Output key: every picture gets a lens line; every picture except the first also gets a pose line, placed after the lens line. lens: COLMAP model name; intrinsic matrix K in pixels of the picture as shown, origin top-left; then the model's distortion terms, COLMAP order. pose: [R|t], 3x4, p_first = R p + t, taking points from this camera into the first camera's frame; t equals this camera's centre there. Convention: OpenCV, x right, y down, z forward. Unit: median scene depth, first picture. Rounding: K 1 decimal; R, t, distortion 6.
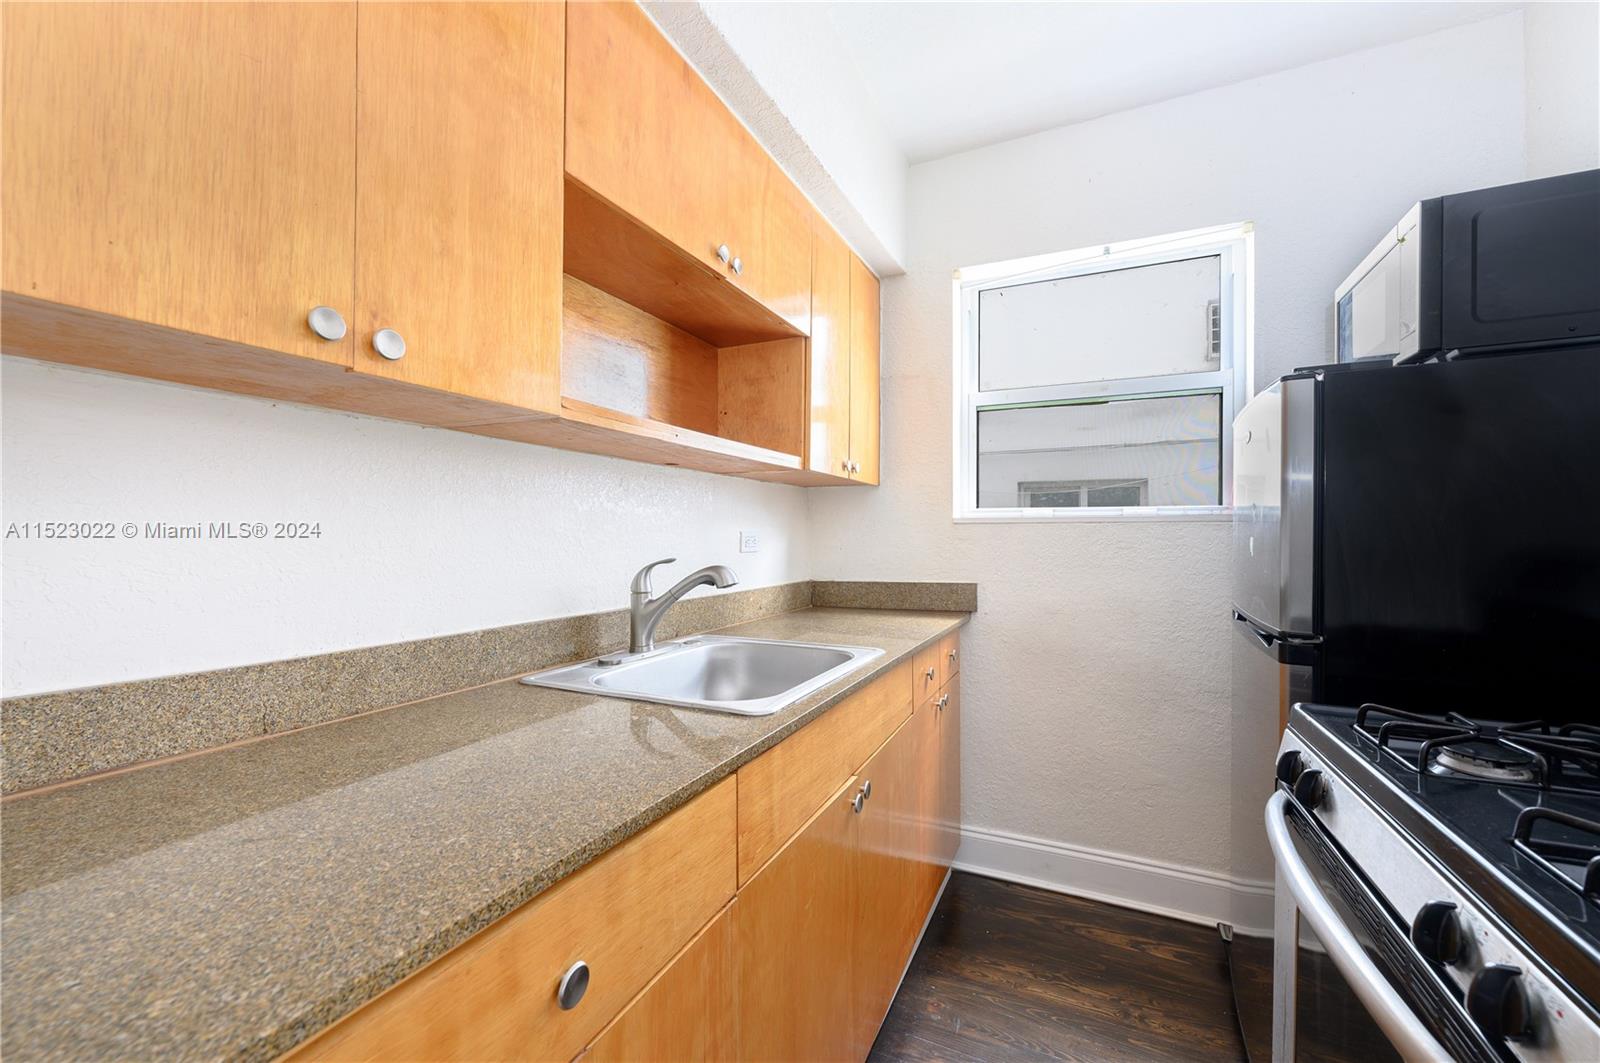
lens RADIAL K [[639.2, 0, 796.3], [0, 639.2, 532.2], [0, 0, 1]] dist [-0.005317, 0.000562]
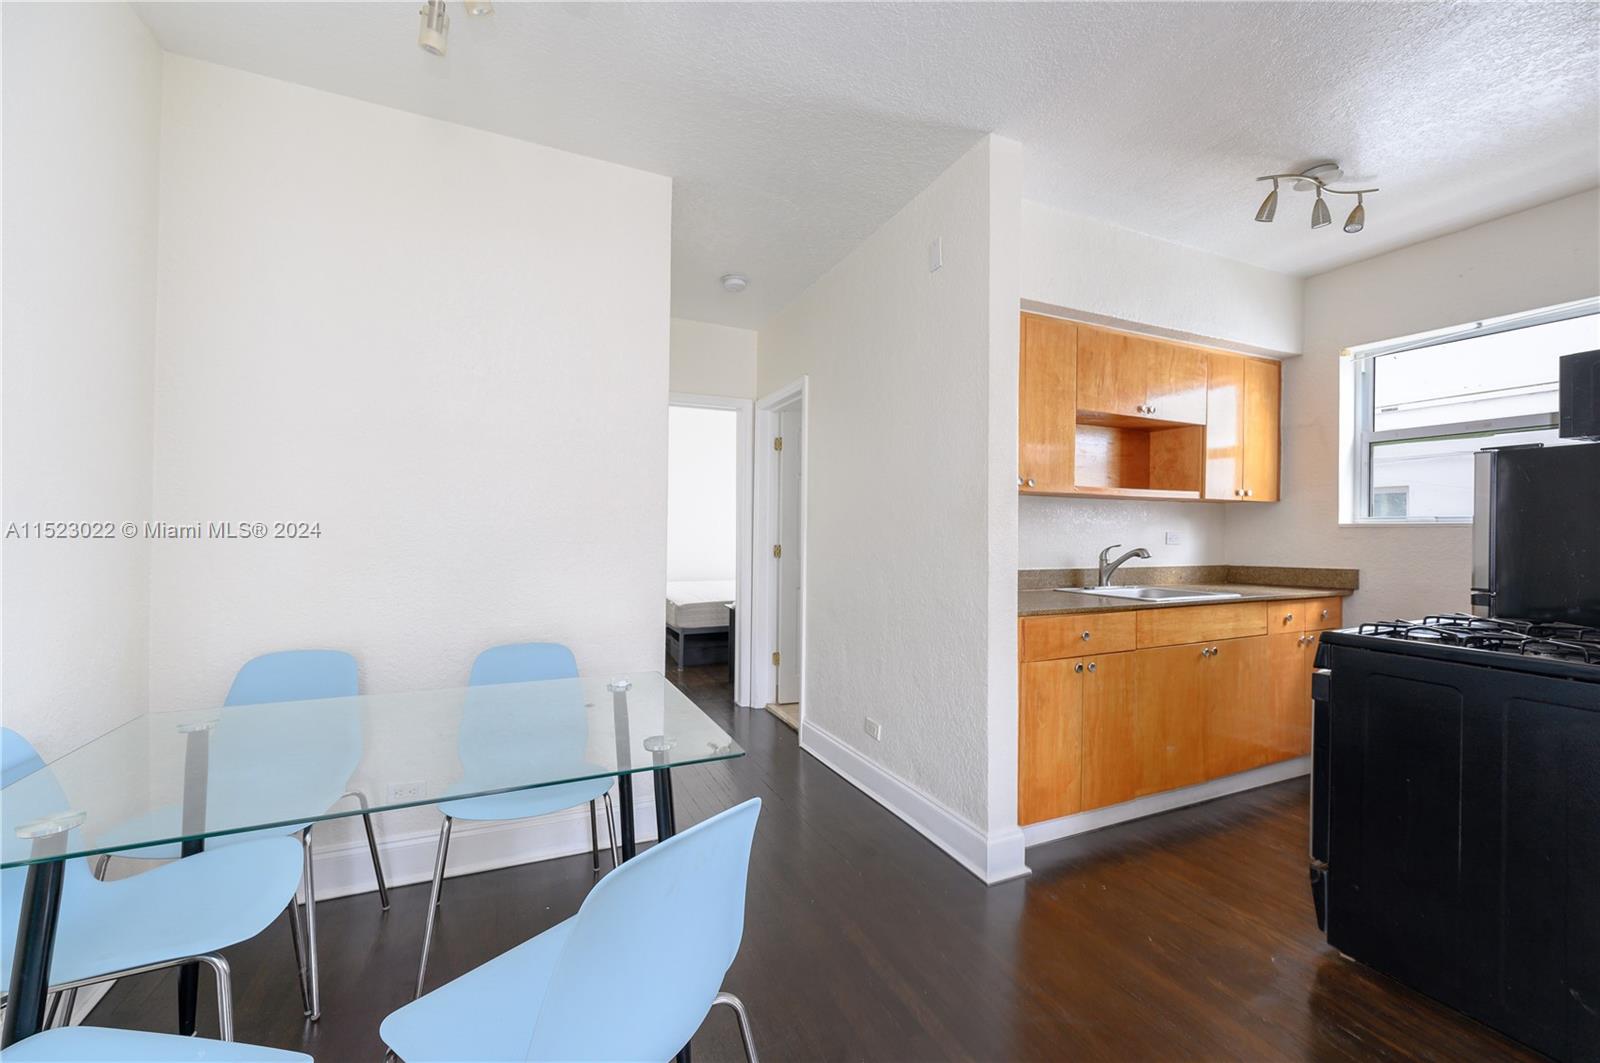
lens RADIAL K [[639.2, 0, 791.7], [0, 639.2, 530.7], [0, 0, 1]] dist [-0.005317, 0.000562]
pose [[0.767712, 0.005059, -0.640775, 0.311633], [-0.003597, 0.999987, 0.003585, -0.010274], [0.640785, -0.000447, 0.767720, -1.262274]]
